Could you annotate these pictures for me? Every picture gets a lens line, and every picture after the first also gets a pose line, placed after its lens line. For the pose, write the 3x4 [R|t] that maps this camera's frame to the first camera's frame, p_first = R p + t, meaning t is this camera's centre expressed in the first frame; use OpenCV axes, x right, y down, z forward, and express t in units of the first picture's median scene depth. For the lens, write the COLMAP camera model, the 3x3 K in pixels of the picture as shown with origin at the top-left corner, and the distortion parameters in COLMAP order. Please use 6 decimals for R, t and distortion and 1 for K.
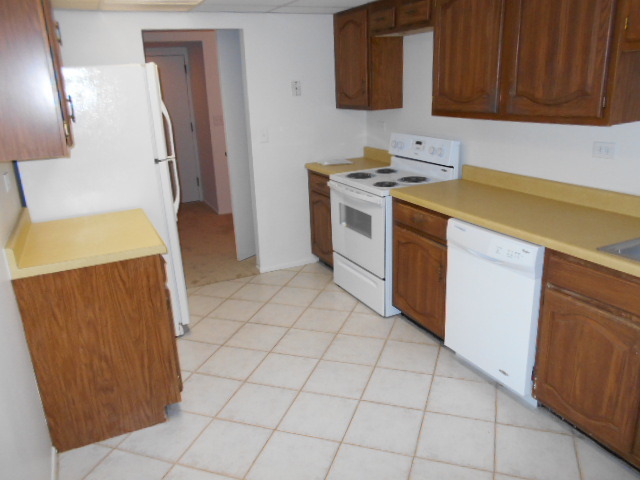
lens RADIAL K [[500.4, 0, 318.9], [0, 500.4, 239.4], [0, 0, 1]] dist [-0.047860, -0.003548]
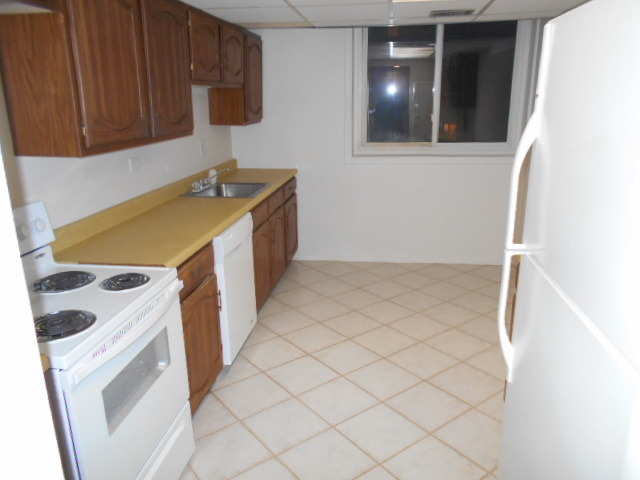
lens RADIAL K [[500.4, 0, 319.6], [0, 500.4, 240.4], [0, 0, 1]] dist [-0.047860, -0.003548]
pose [[-0.826288, -0.106786, 0.553032, -0.495019], [0.208005, 0.854605, 0.475798, -0.518379], [-0.523433, 0.508180, -0.683938, 1.747805]]
